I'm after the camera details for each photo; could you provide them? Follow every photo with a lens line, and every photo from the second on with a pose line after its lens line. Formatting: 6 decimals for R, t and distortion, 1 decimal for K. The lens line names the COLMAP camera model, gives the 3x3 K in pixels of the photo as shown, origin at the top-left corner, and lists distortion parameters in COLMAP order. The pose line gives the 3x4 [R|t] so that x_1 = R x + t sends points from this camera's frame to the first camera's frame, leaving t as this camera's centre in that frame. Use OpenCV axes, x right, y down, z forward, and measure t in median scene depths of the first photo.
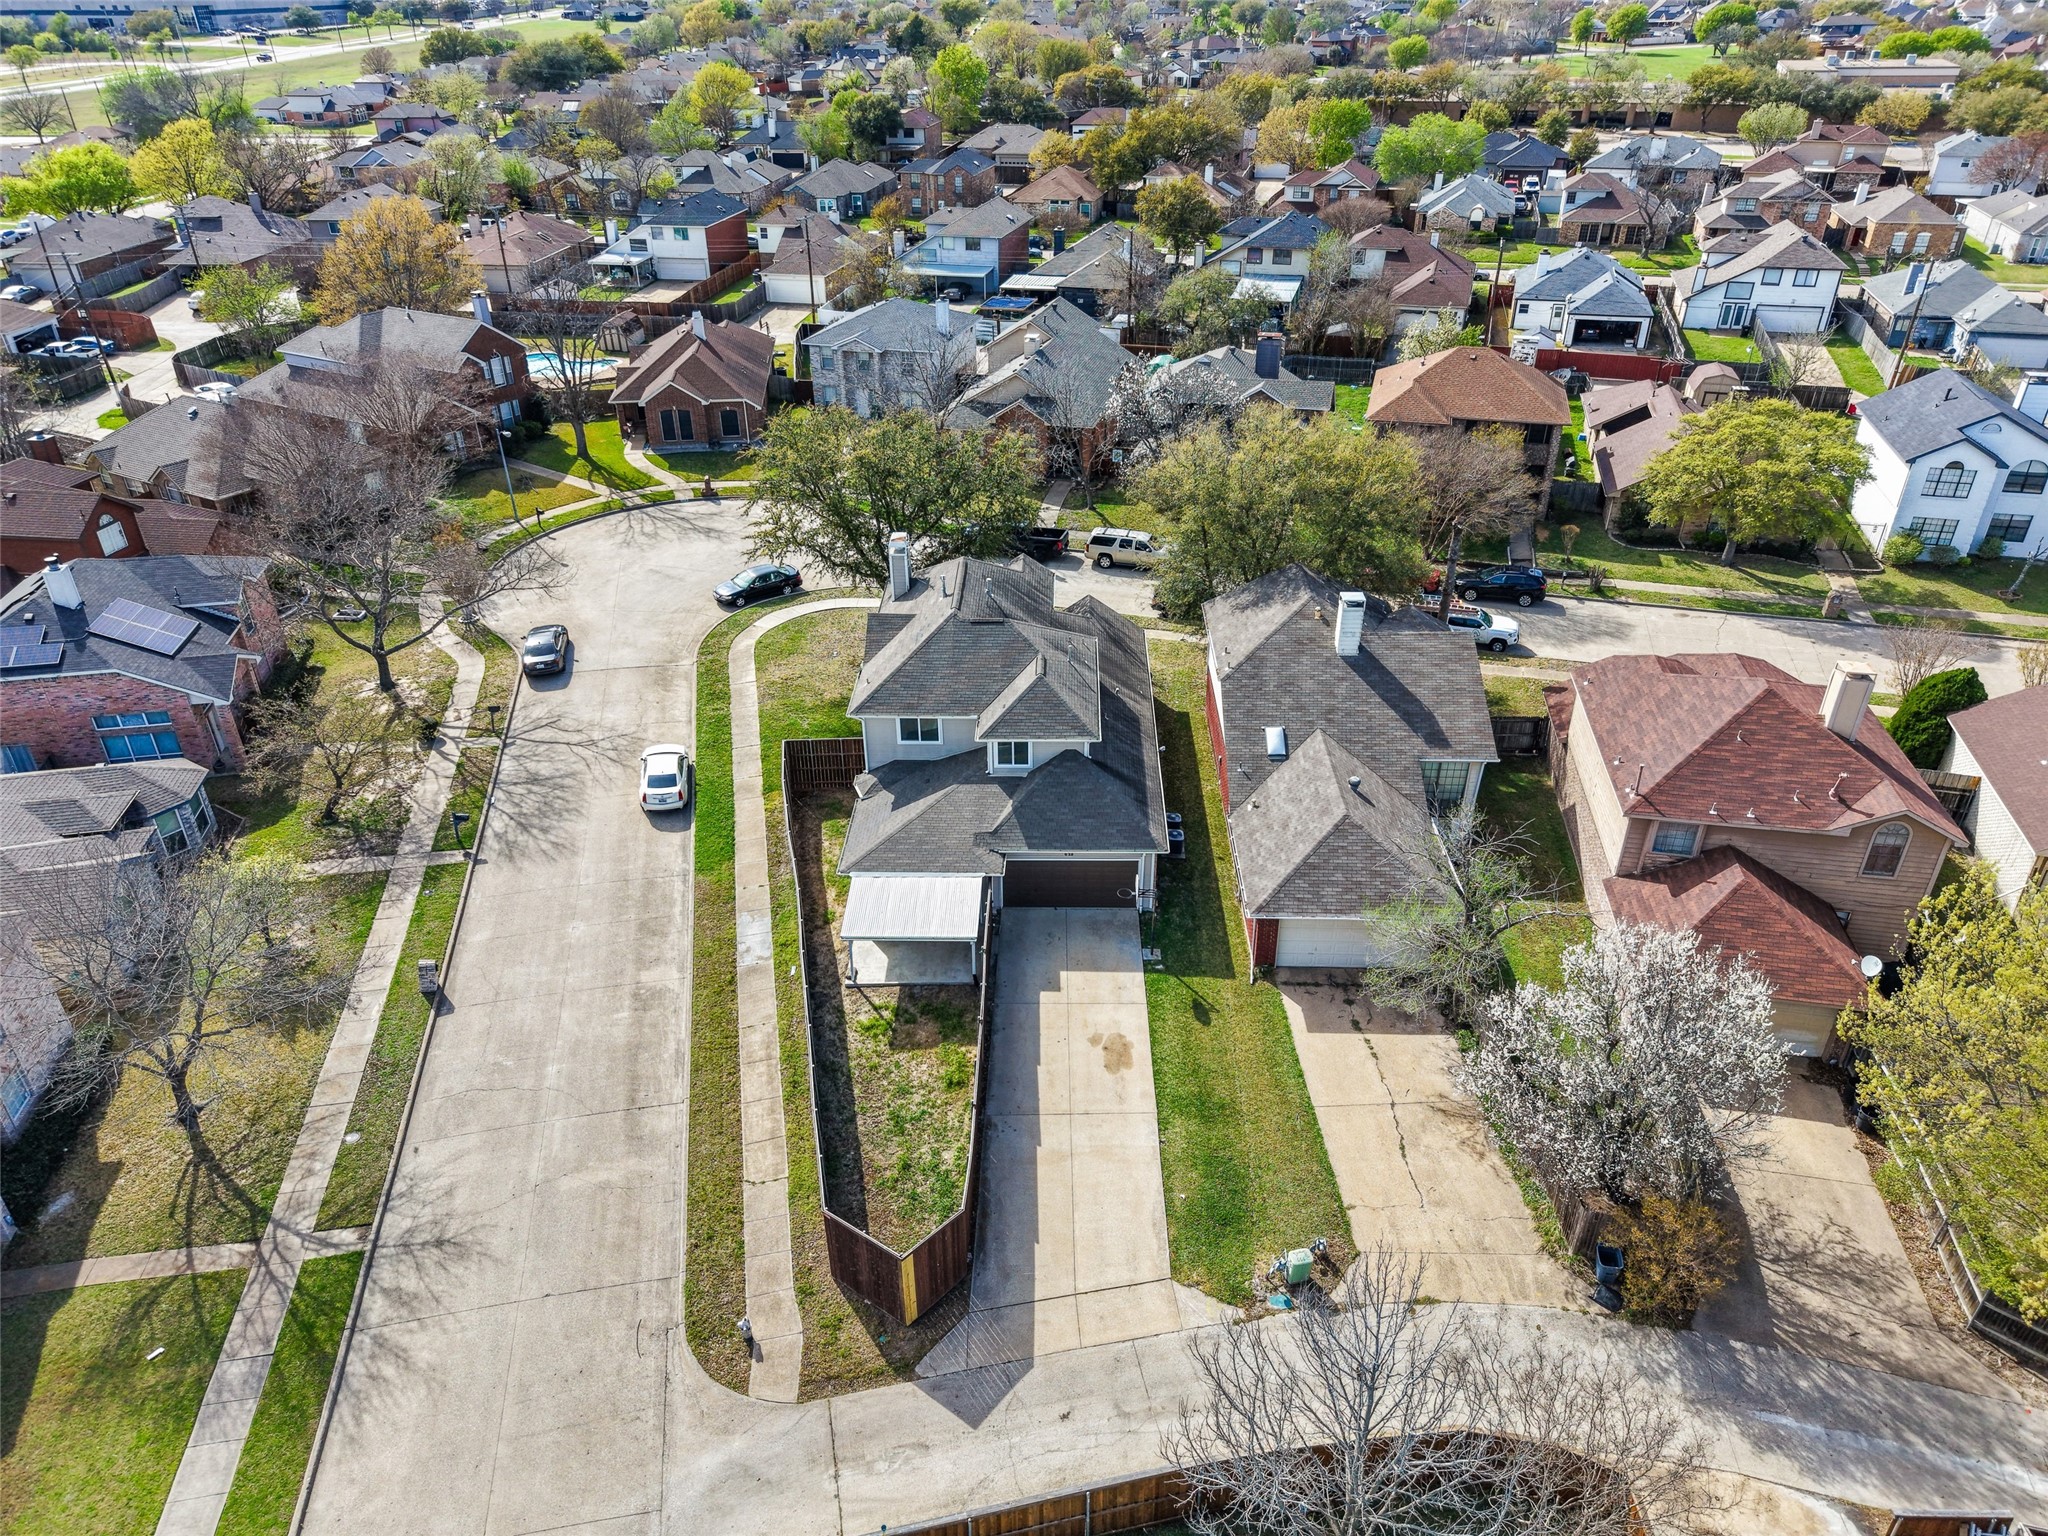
lens RADIAL K [[1375.9, 0, 1024.0], [0, 1375.9, 768.0], [0, 0, 1]] dist [0.032335, 0.000613]
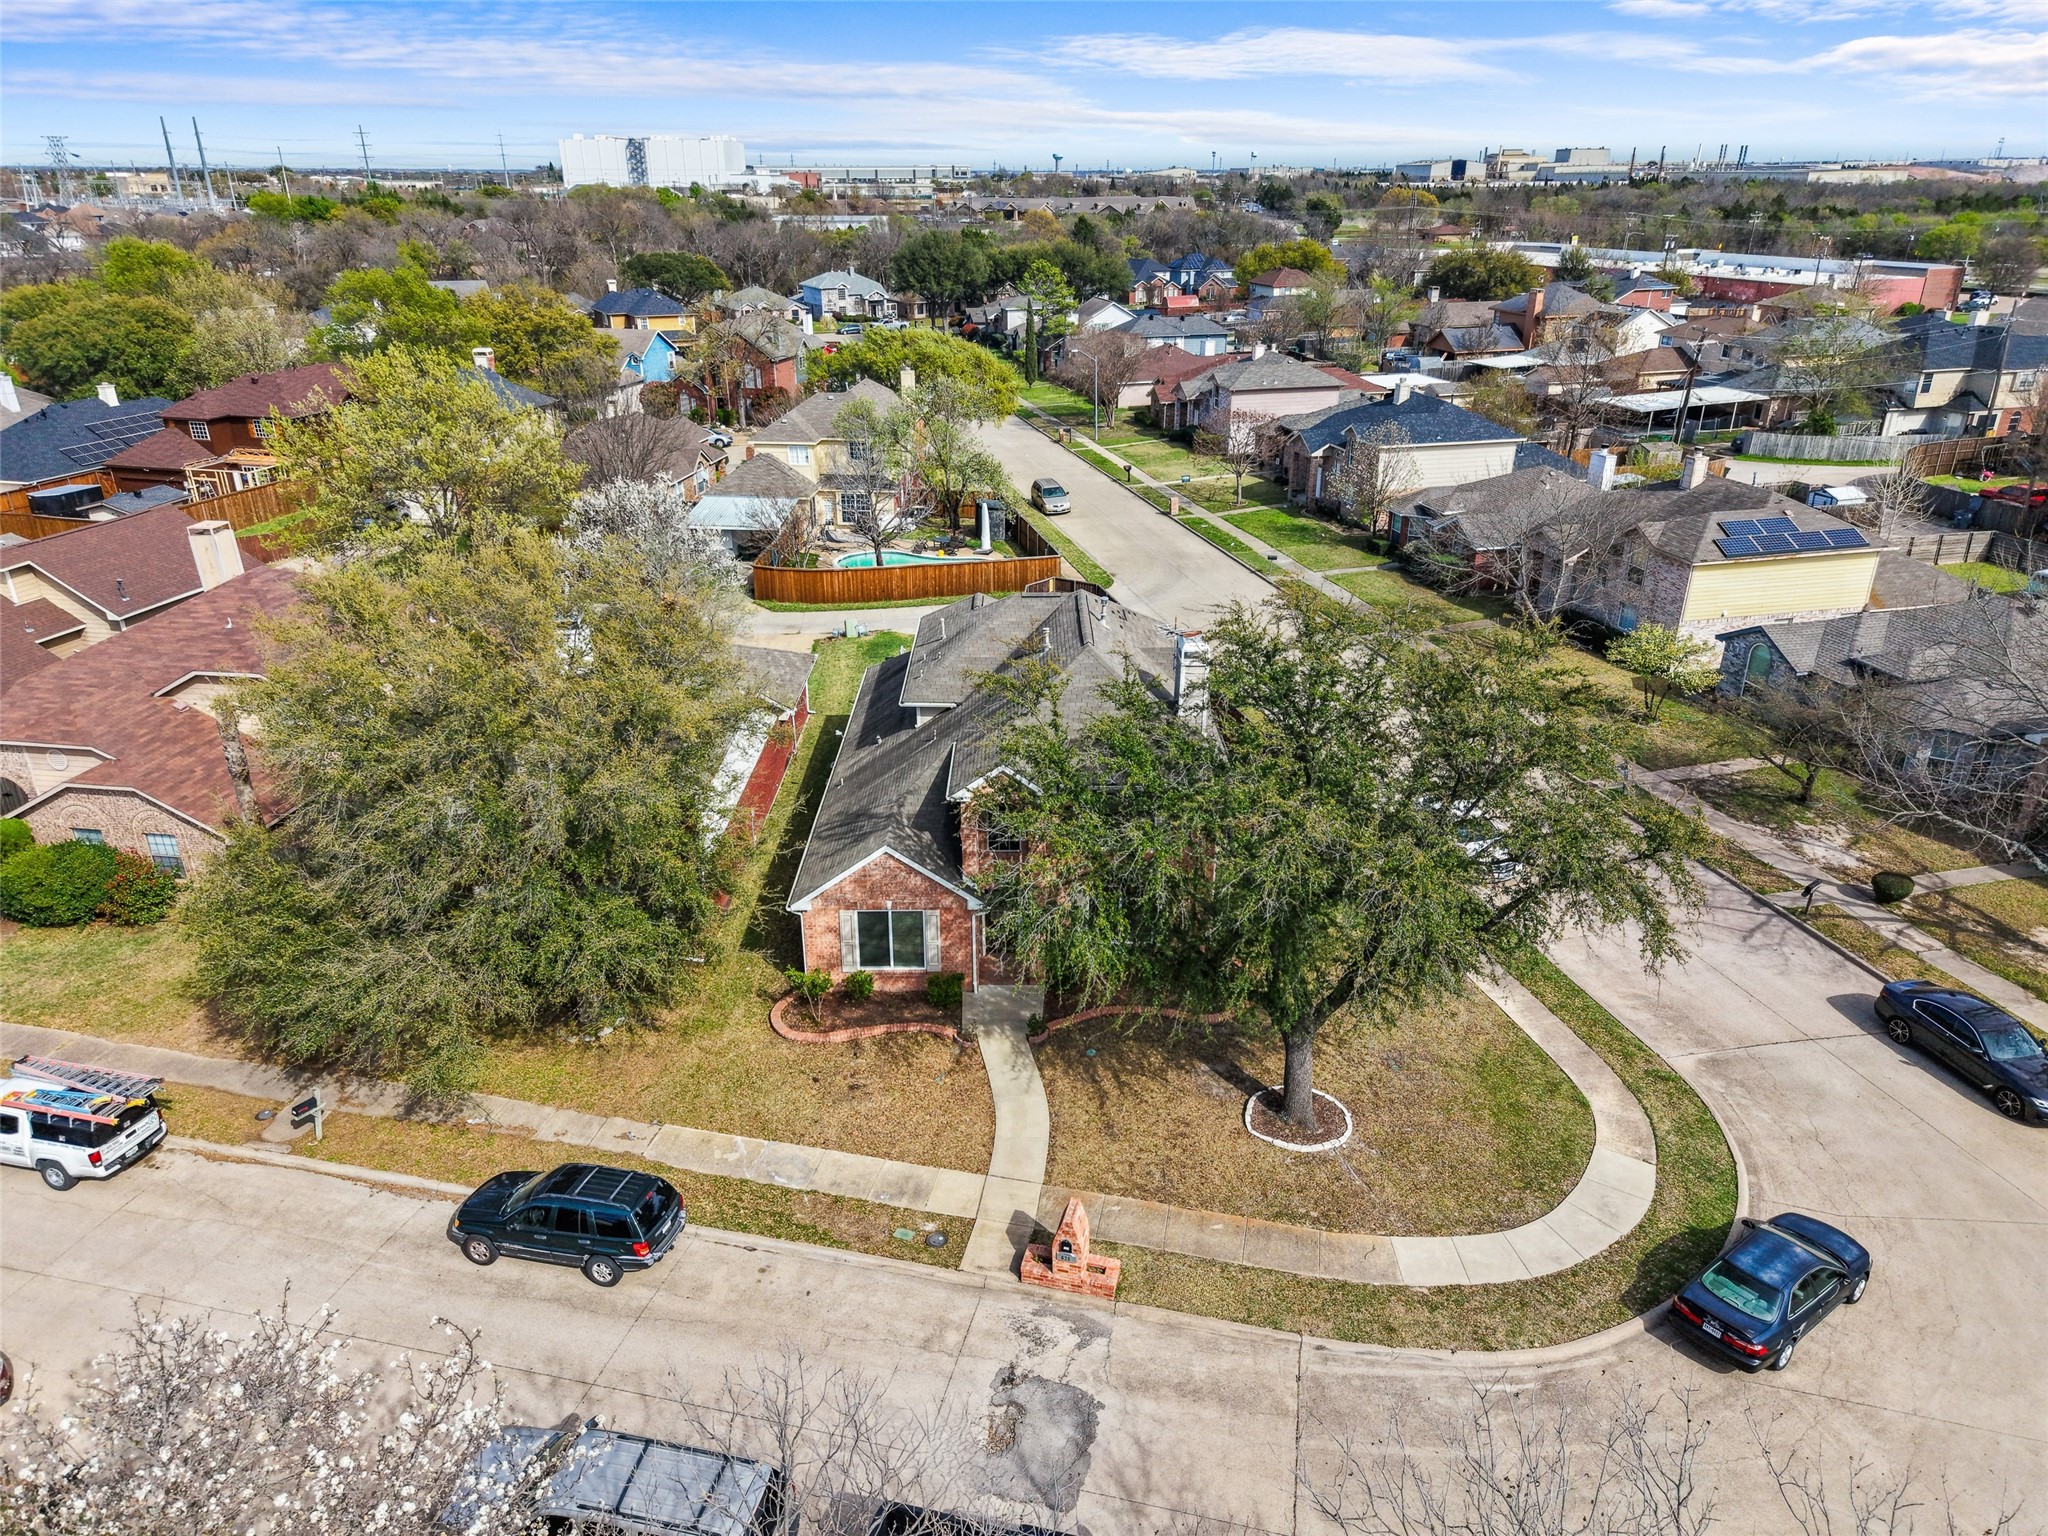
lens RADIAL K [[1375.9, 0, 1024.0], [0, 1375.9, 768.0], [0, 0, 1]] dist [0.032335, 0.000613]
pose [[-0.999095, 0.029568, -0.030575, 0.006444], [-0.006920, 0.596269, 0.802755, -0.514728], [0.041967, 0.802240, -0.595525, 1.139205]]
